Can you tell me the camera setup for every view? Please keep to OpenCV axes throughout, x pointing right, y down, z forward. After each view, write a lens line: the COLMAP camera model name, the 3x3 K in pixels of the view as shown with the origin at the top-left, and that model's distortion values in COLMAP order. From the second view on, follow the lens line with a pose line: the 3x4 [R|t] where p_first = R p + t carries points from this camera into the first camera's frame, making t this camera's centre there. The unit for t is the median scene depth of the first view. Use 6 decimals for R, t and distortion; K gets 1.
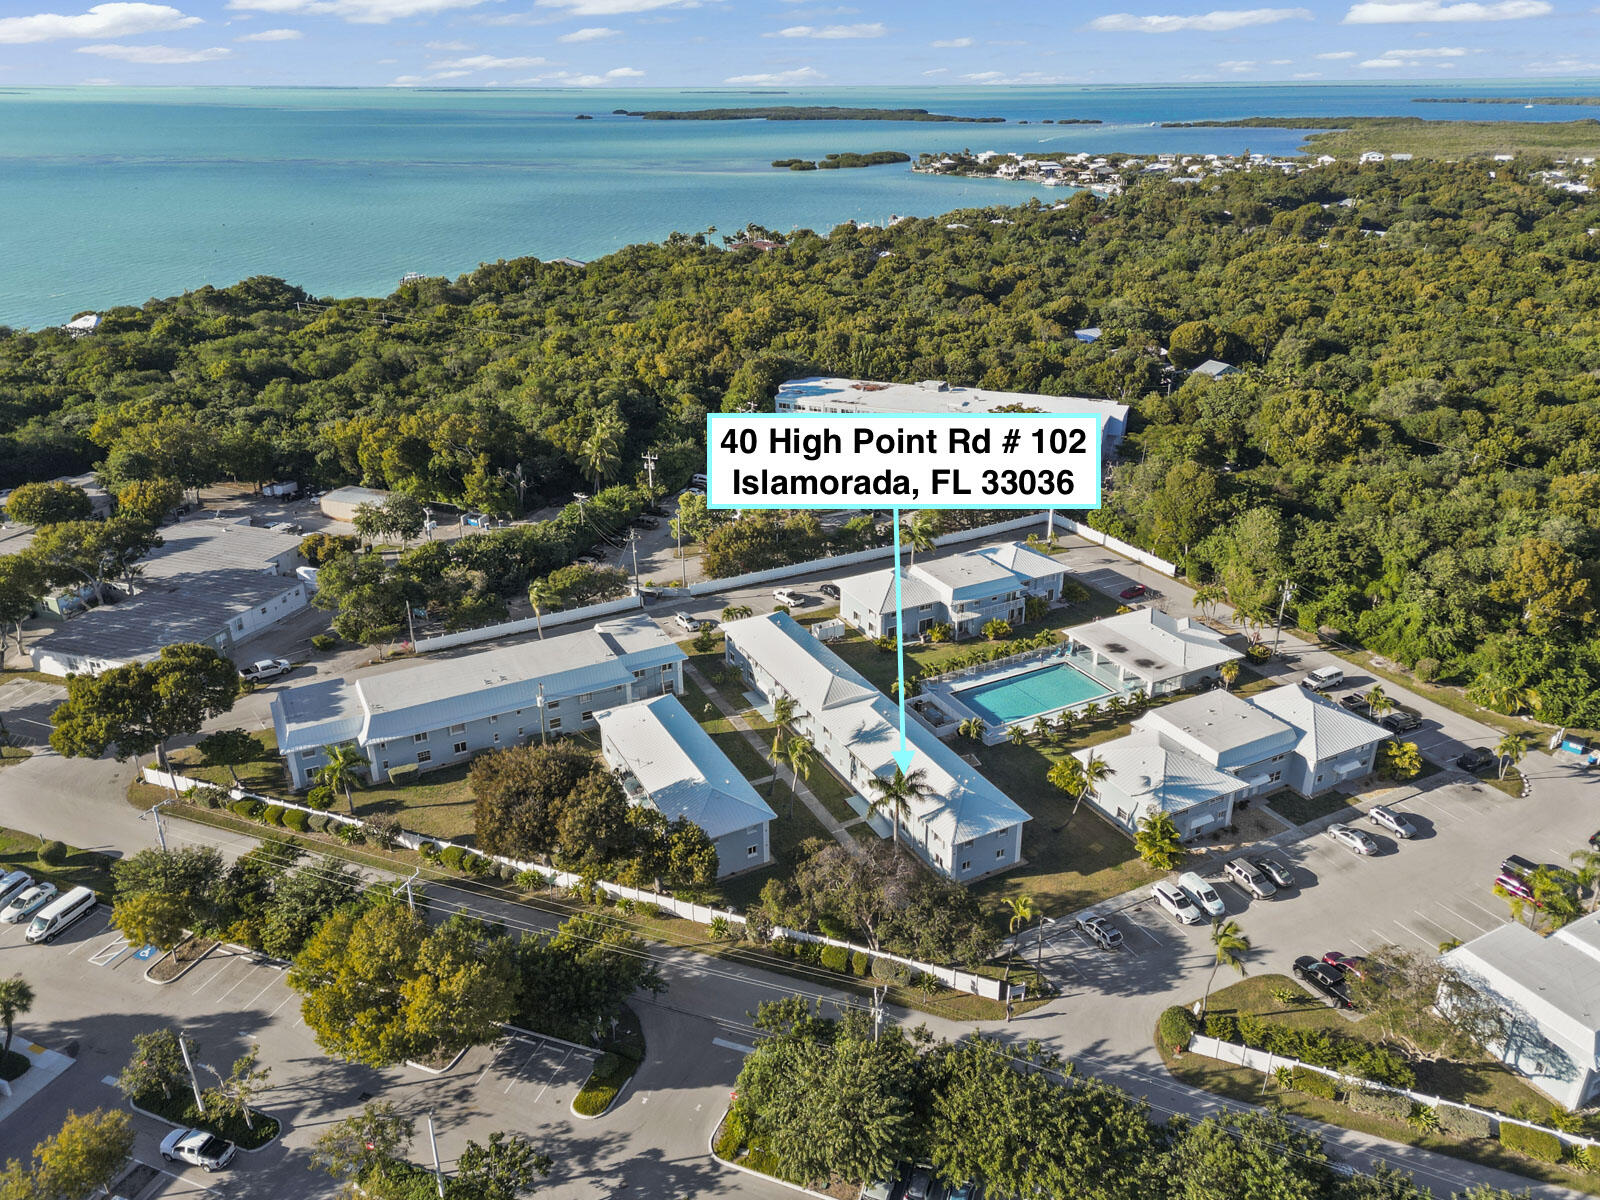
lens RADIAL K [[1133.4, 0, 813.6], [0, 1133.4, 599.9], [0, 0, 1]] dist [0.004493, 0.002692]
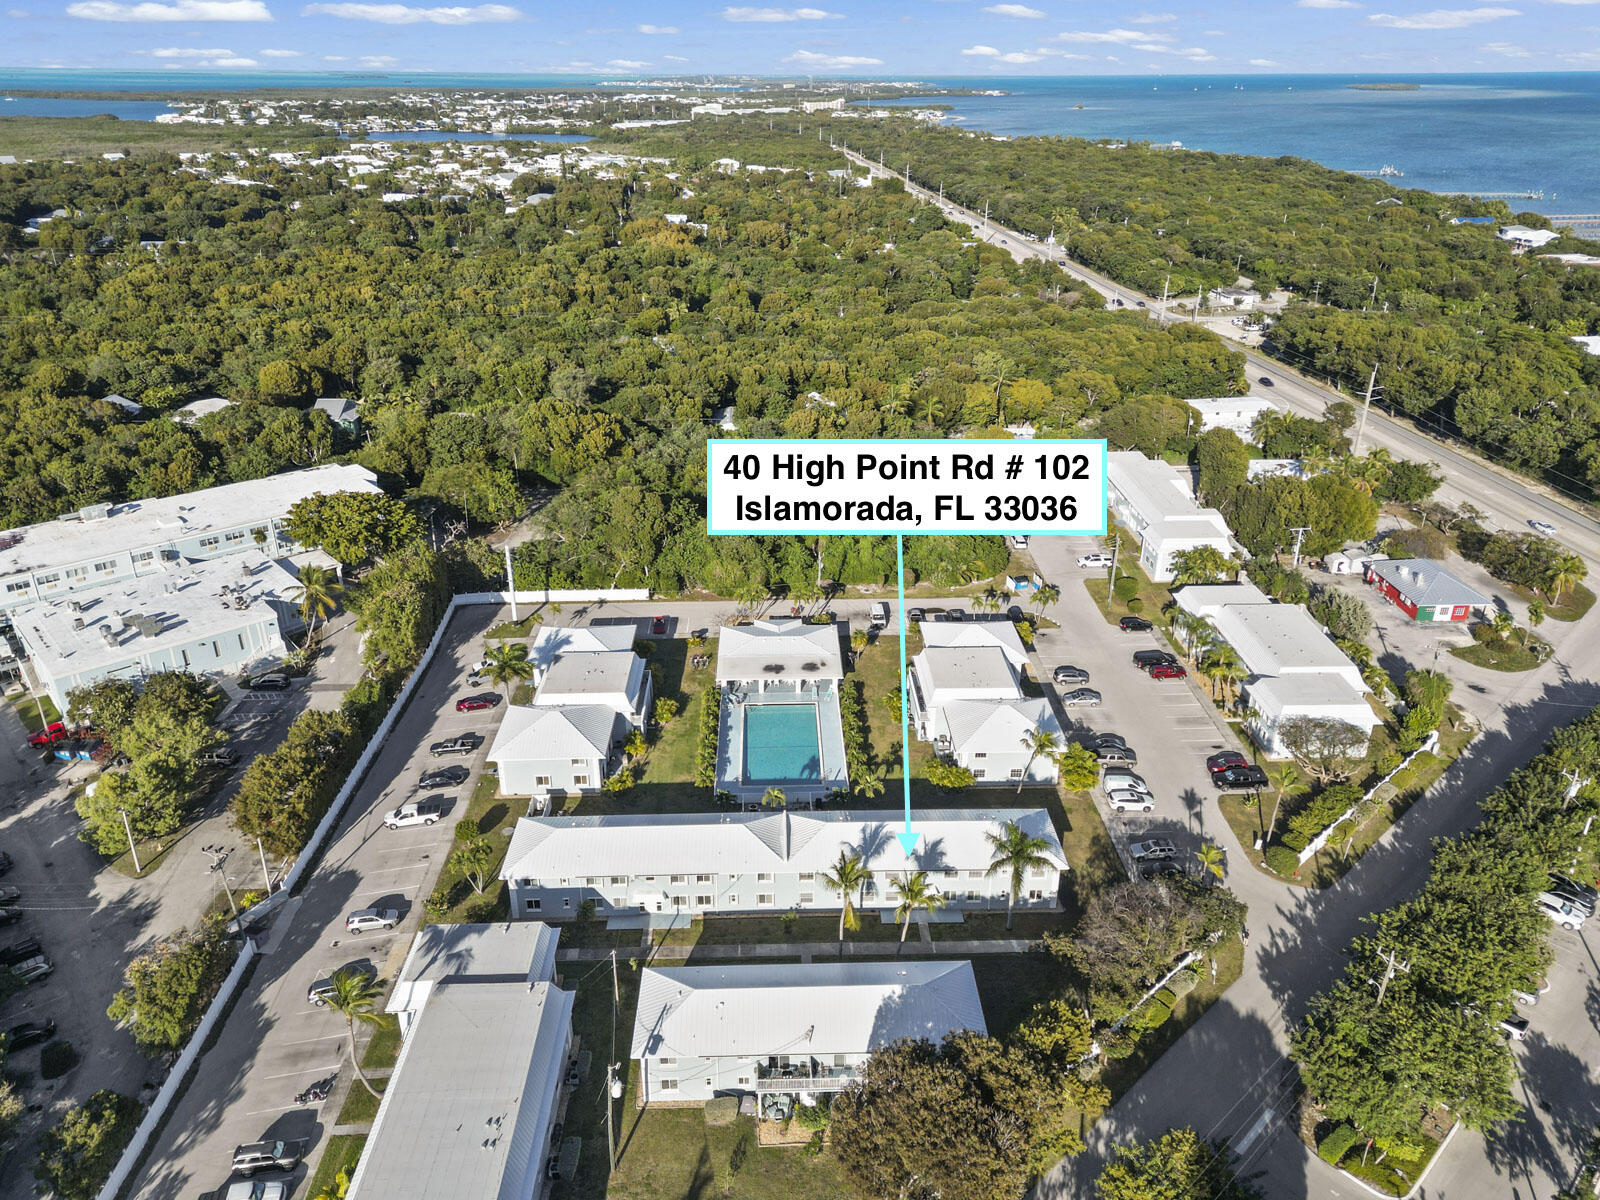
lens RADIAL K [[1133.4, 0, 813.6], [0, 1133.4, 599.9], [0, 0, 1]] dist [0.004493, 0.002692]
pose [[0.417895, -0.359053, 0.834533, -0.597867], [0.363496, 0.907938, 0.208613, -0.235532], [-0.832607, 0.216171, 0.509937, 0.528556]]
